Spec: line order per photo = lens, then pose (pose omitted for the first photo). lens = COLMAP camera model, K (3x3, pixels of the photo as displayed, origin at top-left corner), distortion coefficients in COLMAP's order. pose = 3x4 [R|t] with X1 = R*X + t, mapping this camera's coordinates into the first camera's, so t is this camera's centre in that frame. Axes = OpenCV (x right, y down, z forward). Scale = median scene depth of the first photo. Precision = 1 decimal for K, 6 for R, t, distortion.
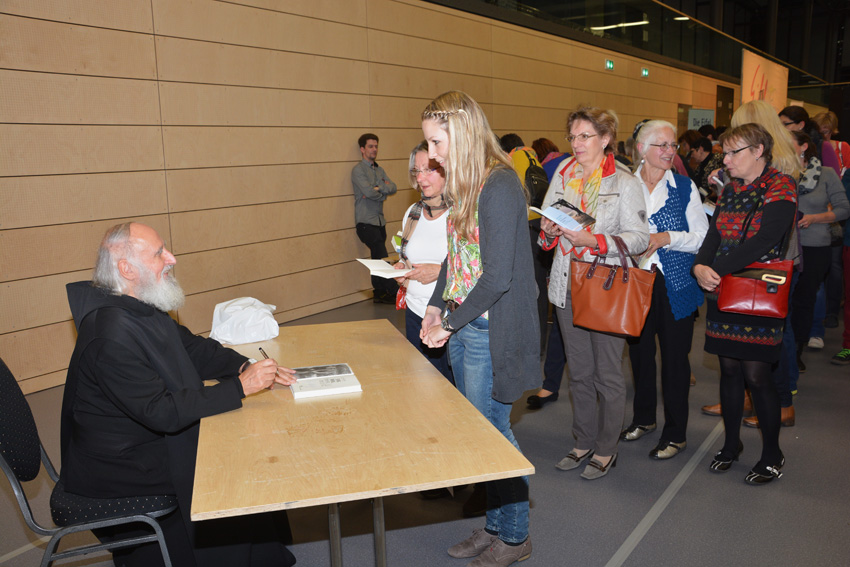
lens RADIAL K [[749.6, 0, 425.0], [0, 749.6, 283.5], [0, 0, 1]] dist [-0.123605, 0.181012]
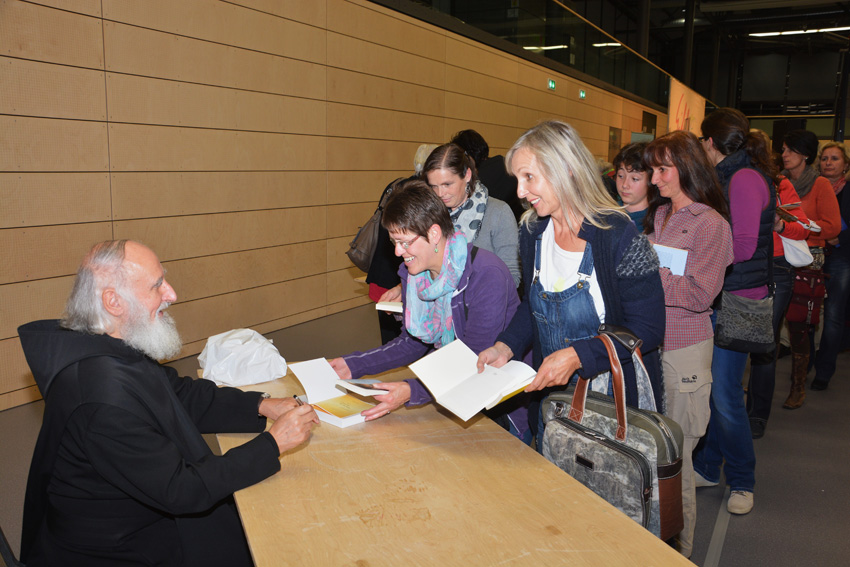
lens RADIAL K [[749.6, 0, 425.0], [0, 749.6, 283.5], [0, 0, 1]] dist [-0.123605, 0.181012]
pose [[0.992471, 0.026071, 0.119674, -0.079528], [-0.023977, 0.999534, -0.018905, -0.012259], [-0.120111, 0.015893, 0.992633, 0.080120]]
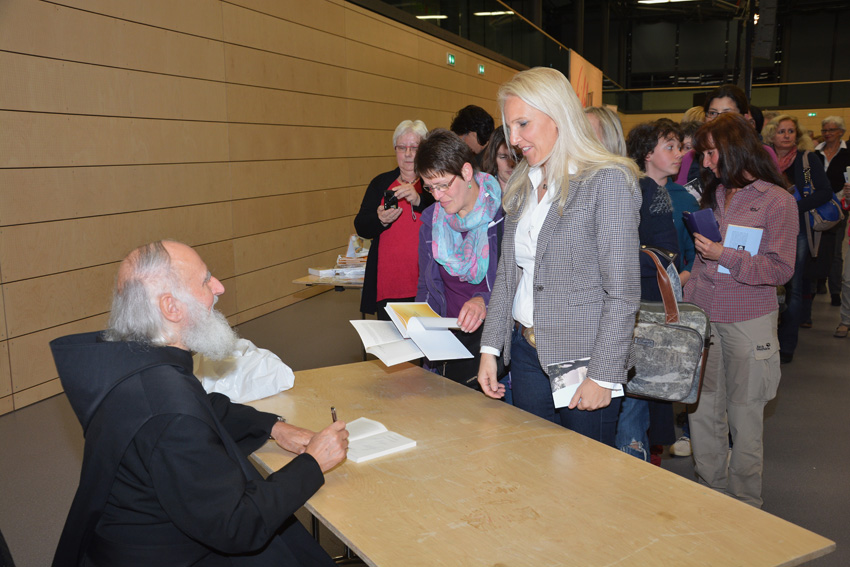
lens RADIAL K [[833.8, 0, 425.0], [0, 833.8, 283.5], [0, 0, 1]] dist [-0.027353, 0.011167]
pose [[0.962047, -0.025788, 0.271664, -0.163221], [0.031745, 0.999342, -0.017557, -0.009506], [-0.271032, 0.025515, 0.962232, 0.077651]]
